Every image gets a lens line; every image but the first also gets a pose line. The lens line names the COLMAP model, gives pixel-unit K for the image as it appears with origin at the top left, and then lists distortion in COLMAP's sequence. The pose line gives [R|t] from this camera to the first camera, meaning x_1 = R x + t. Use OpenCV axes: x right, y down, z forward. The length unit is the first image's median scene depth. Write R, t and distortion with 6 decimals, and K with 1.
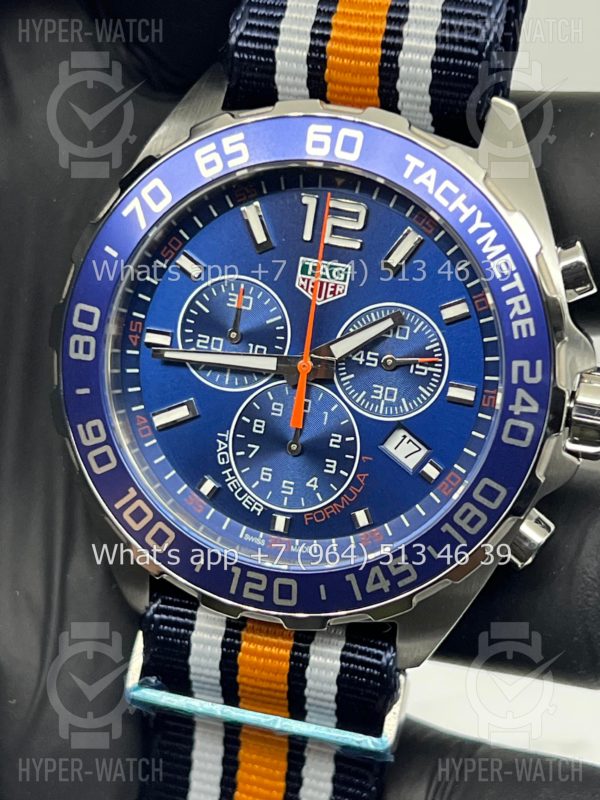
lens RADIAL K [[1859.4, 0, 300.7], [0, 1859.4, 425.2], [0, 0, 1]] dist [0.068296, 0.096239]
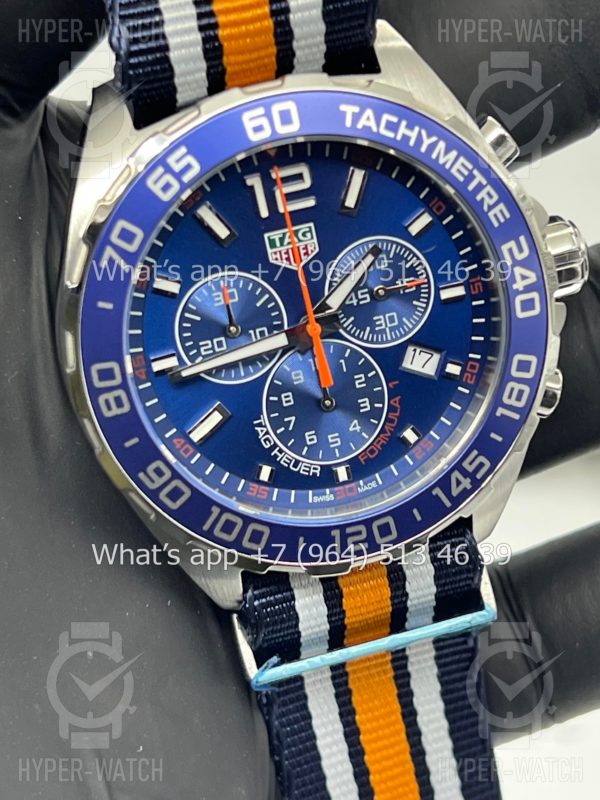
lens RADIAL K [[1859.4, 0, 300.7], [0, 1859.4, 425.2], [0, 0, 1]] dist [0.068296, 0.096239]
pose [[0.853309, -0.430611, 0.294002, -0.333248], [0.391243, 0.901525, 0.184880, -0.178437], [-0.344662, -0.042734, 0.937754, 0.019475]]
